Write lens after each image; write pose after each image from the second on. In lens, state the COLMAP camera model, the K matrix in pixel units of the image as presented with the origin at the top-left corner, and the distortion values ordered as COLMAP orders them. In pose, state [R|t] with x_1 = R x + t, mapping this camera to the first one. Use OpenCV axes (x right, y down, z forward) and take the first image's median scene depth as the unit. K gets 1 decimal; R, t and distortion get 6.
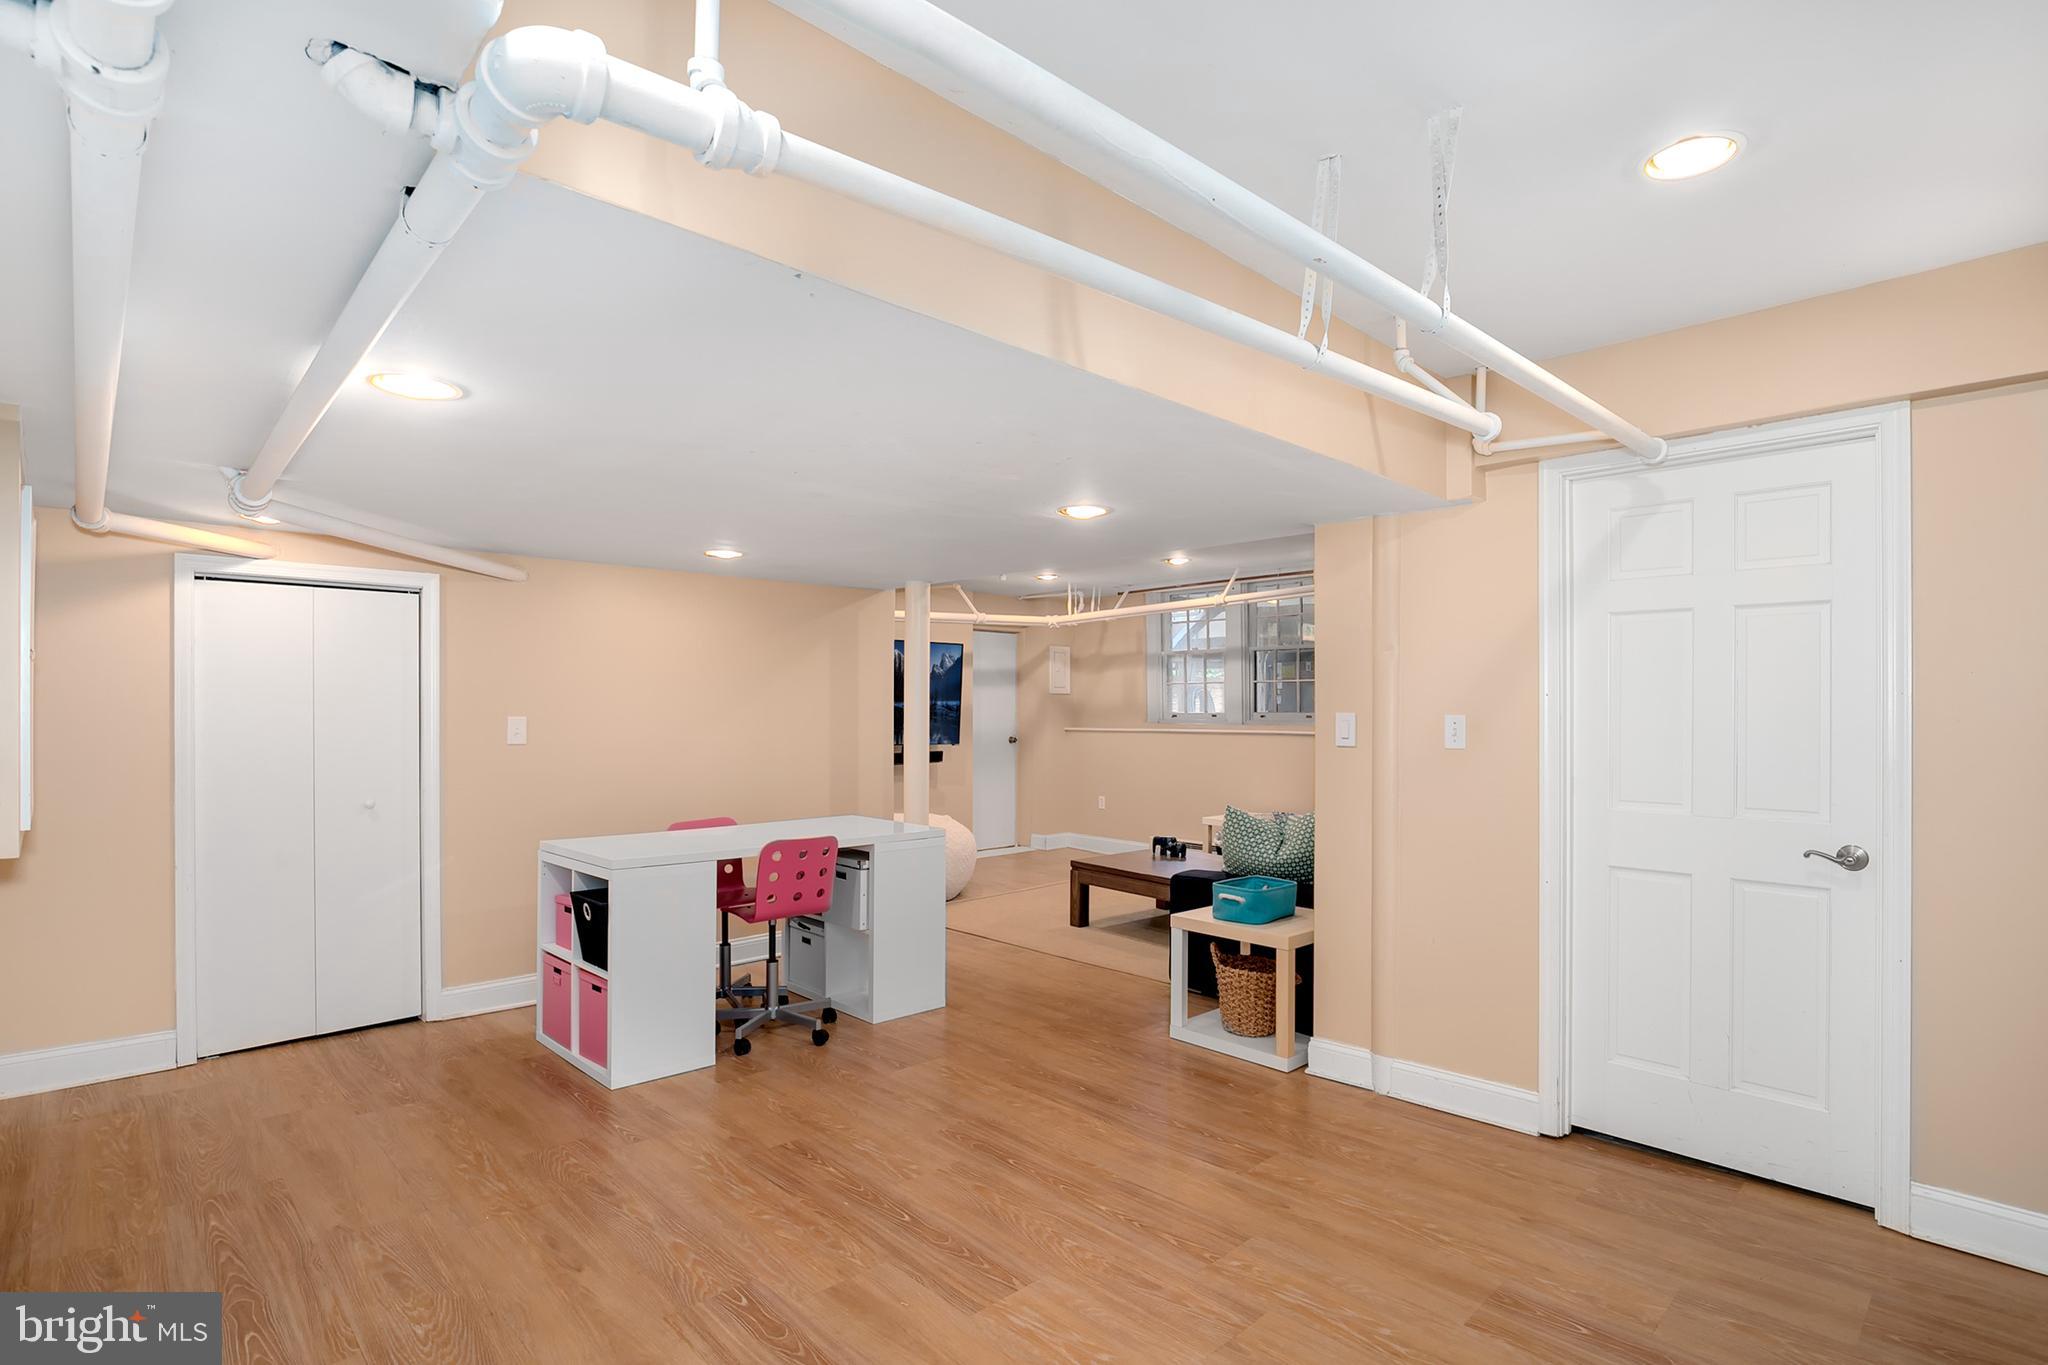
lens RADIAL K [[993.5, 0, 1031.7], [0, 993.5, 695.1], [0, 0, 1]] dist [-0.002318, 0.000631]
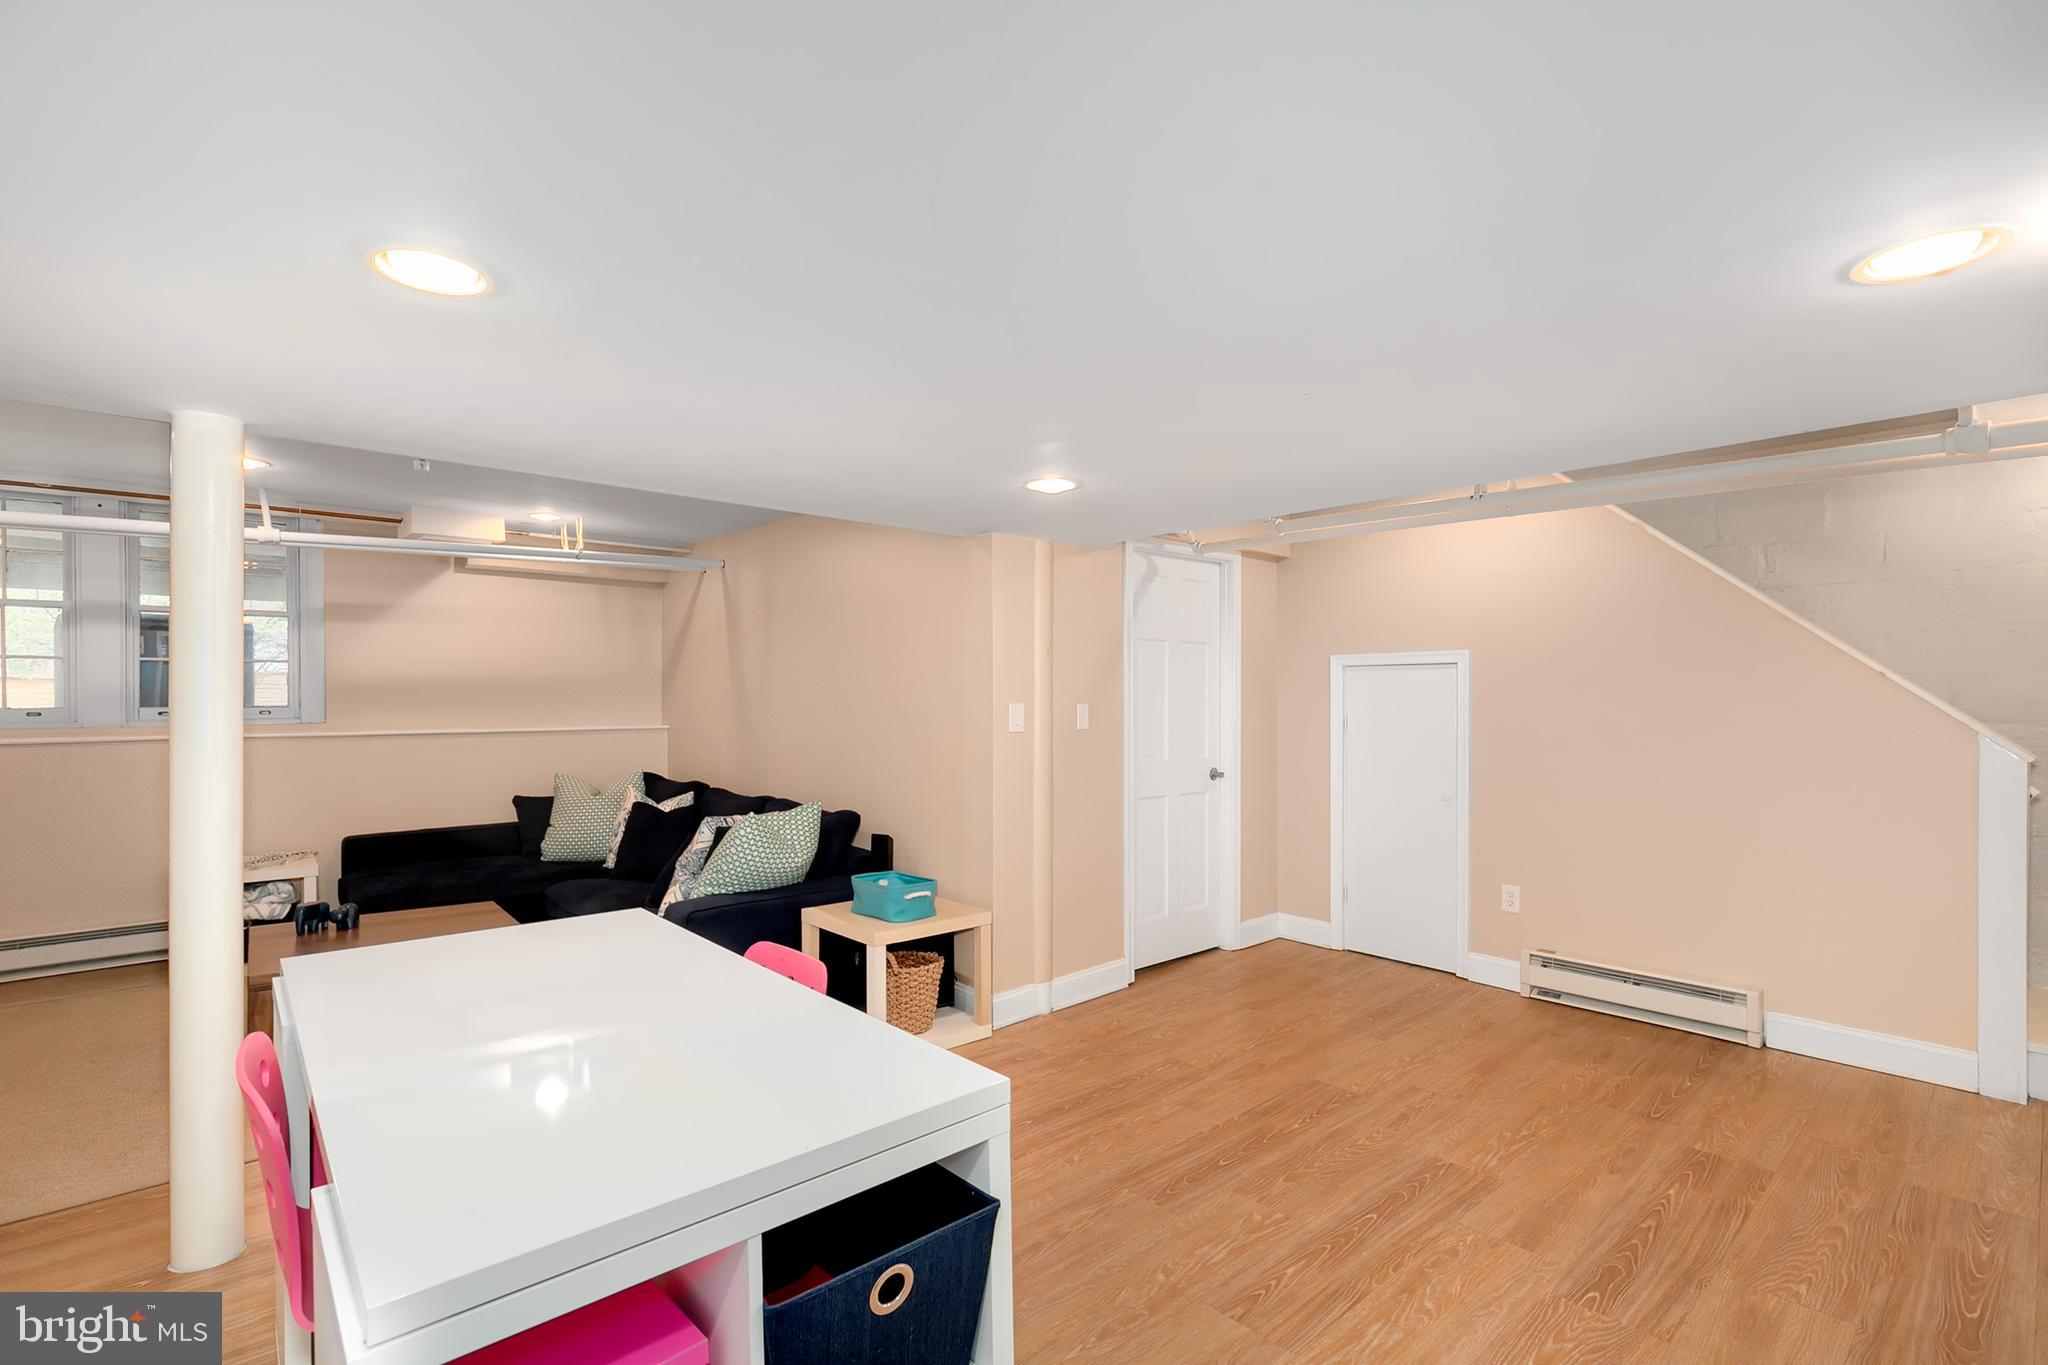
lens RADIAL K [[933.5, 0, 1015.3], [0, 933.5, 700.9], [0, 0, 1]] dist [-0.001613, -0.000097]
pose [[0.059181, -0.003896, 0.998240, -1.021031], [-0.008503, 0.999954, 0.004407, 0.012721], [-0.998211, -0.008749, 0.059145, 1.242254]]
